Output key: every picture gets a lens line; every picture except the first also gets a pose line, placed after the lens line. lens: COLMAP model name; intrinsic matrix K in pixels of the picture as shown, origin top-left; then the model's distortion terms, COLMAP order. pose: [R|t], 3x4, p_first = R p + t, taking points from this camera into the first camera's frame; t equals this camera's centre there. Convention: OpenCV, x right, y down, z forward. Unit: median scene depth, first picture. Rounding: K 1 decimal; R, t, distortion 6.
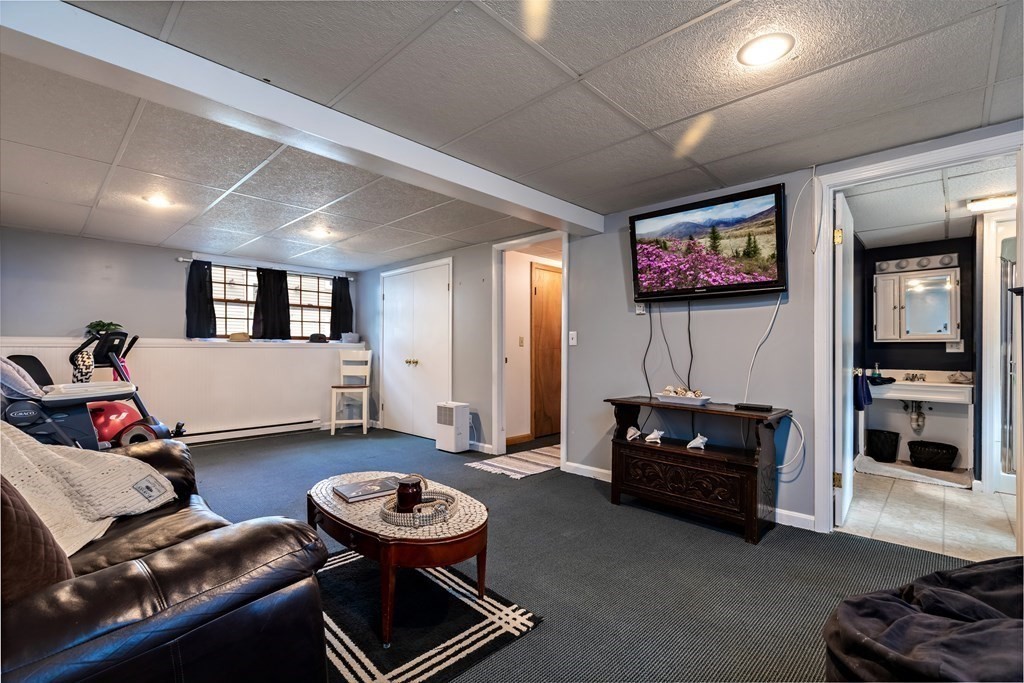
lens RADIAL K [[475.1, 0, 512.2], [0, 475.1, 341.4], [0, 0, 1]] dist [0.009570, -0.000414]
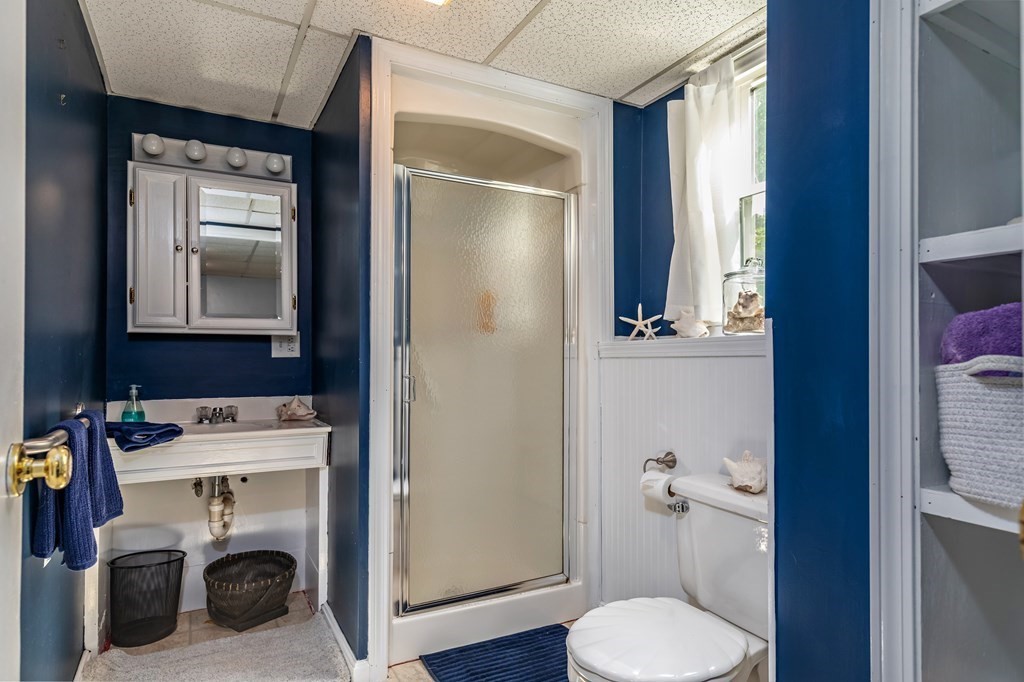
lens RADIAL K [[574.2, 0, 520.7], [0, 574.2, 361.3], [0, 0, 1]] dist [0.001430, 0.000603]
pose [[0.319662, -0.006989, 0.947506, 0.432931], [-0.012453, 0.999855, 0.011577, 0.016481], [-0.947450, -0.015499, 0.319528, 0.569071]]
